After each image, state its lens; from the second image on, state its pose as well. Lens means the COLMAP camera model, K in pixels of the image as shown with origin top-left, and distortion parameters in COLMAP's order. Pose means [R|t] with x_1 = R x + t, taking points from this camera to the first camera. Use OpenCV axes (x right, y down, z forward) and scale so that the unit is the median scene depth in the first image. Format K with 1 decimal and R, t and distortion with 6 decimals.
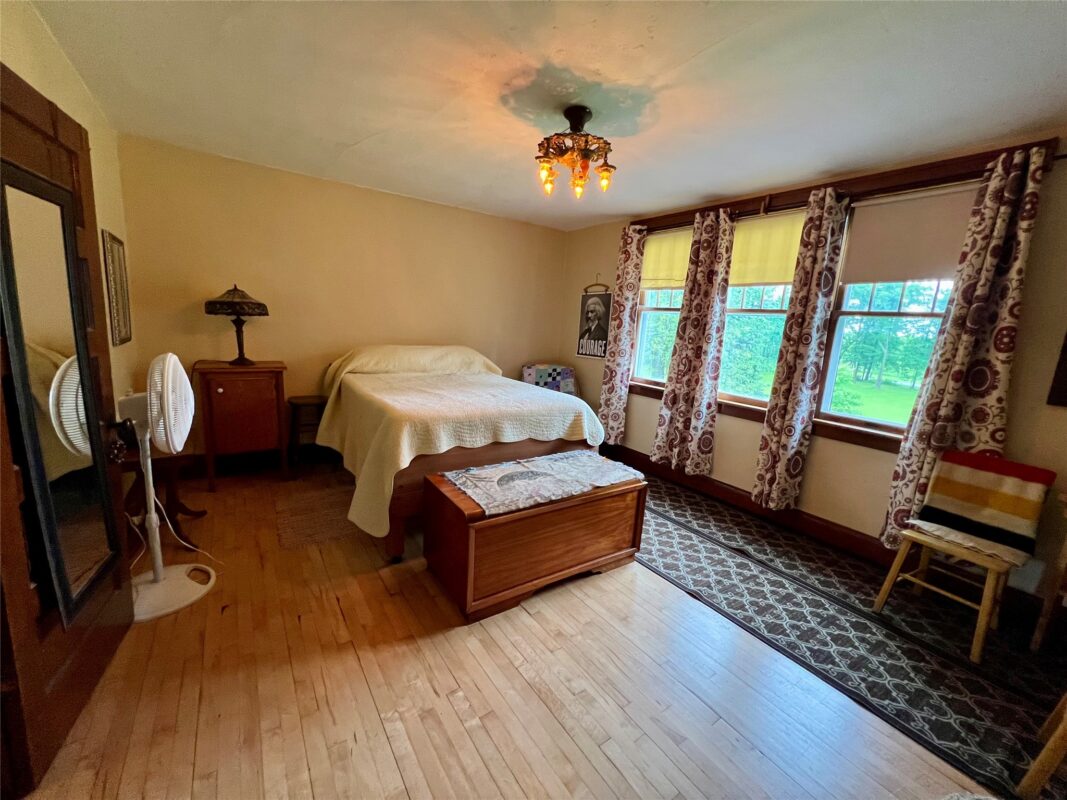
lens RADIAL K [[426.5, 0, 528.2], [0, 426.5, 397.9], [0, 0, 1]] dist [0.001999, -0.000304]
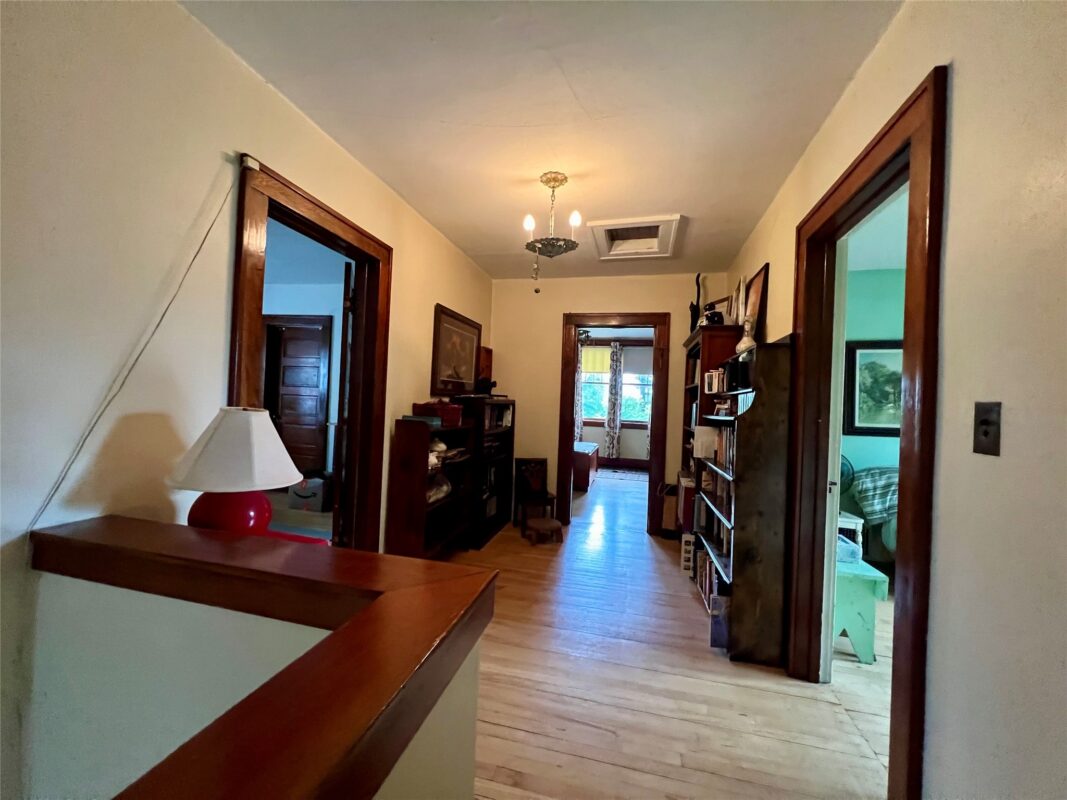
lens RADIAL K [[426.5, 0, 534.1], [0, 426.5, 398.9], [0, 0, 1]] dist [0.001999, -0.000304]
pose [[0.744180, -0.032949, 0.667166, -1.667830], [0.123223, 0.988413, -0.088633, 0.080028], [-0.656516, 0.148169, 0.739617, -0.720358]]
